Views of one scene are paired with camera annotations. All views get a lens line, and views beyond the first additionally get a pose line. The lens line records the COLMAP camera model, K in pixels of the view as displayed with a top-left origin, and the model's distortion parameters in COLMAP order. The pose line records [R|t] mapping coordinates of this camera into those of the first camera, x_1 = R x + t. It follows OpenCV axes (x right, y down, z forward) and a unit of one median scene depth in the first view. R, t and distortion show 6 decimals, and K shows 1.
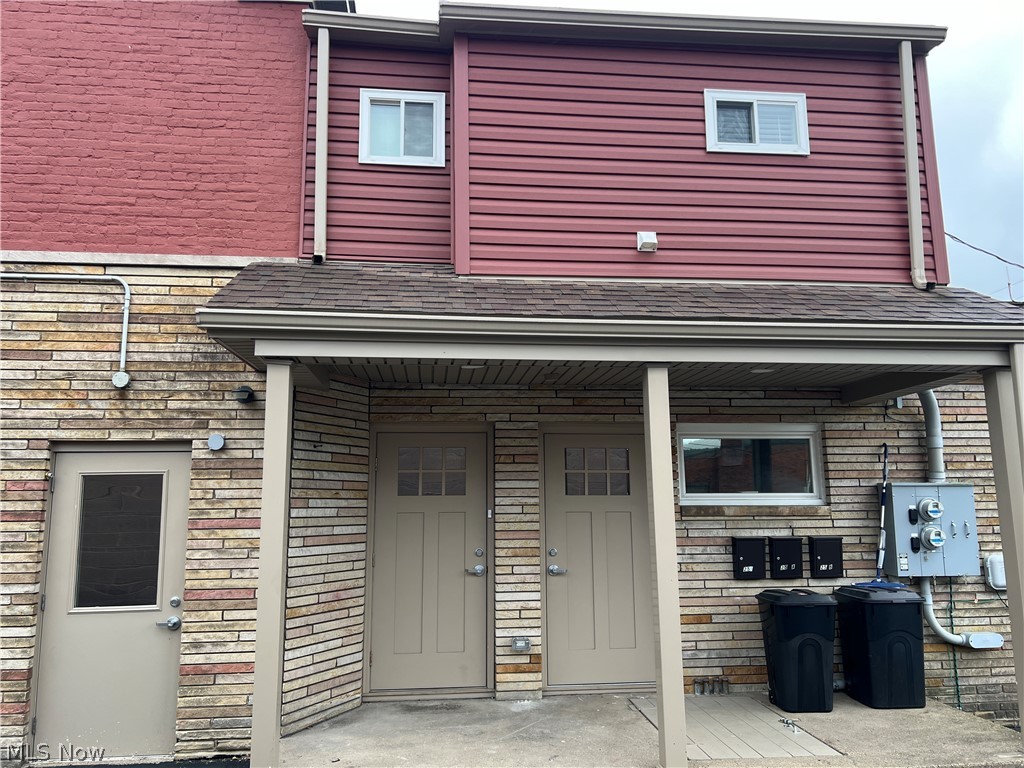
lens RADIAL K [[765.3, 0, 512.0], [0, 765.3, 384.0], [0, 0, 1]] dist [0.051464, -0.077138]
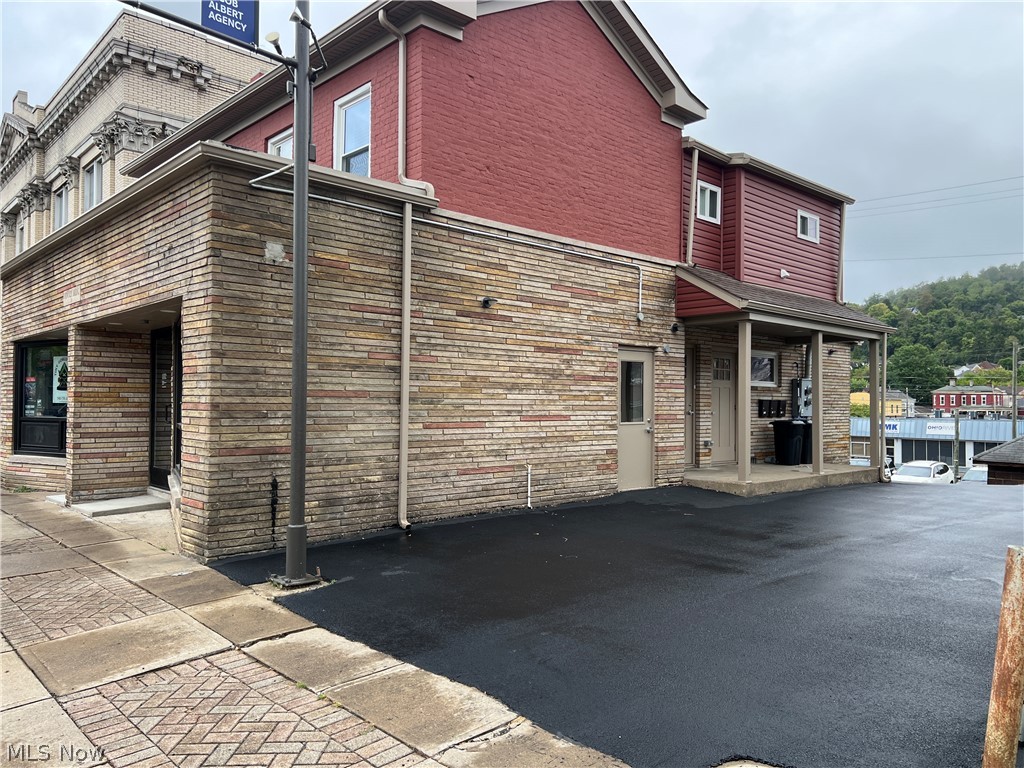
lens RADIAL K [[765.3, 0, 512.0], [0, 765.3, 384.0], [0, 0, 1]] dist [0.051464, -0.077138]
pose [[0.803955, 0.032398, 0.593807, -1.981642], [-0.115119, 0.988106, 0.101950, 0.003089], [-0.583441, -0.150321, 0.798123, -0.477843]]
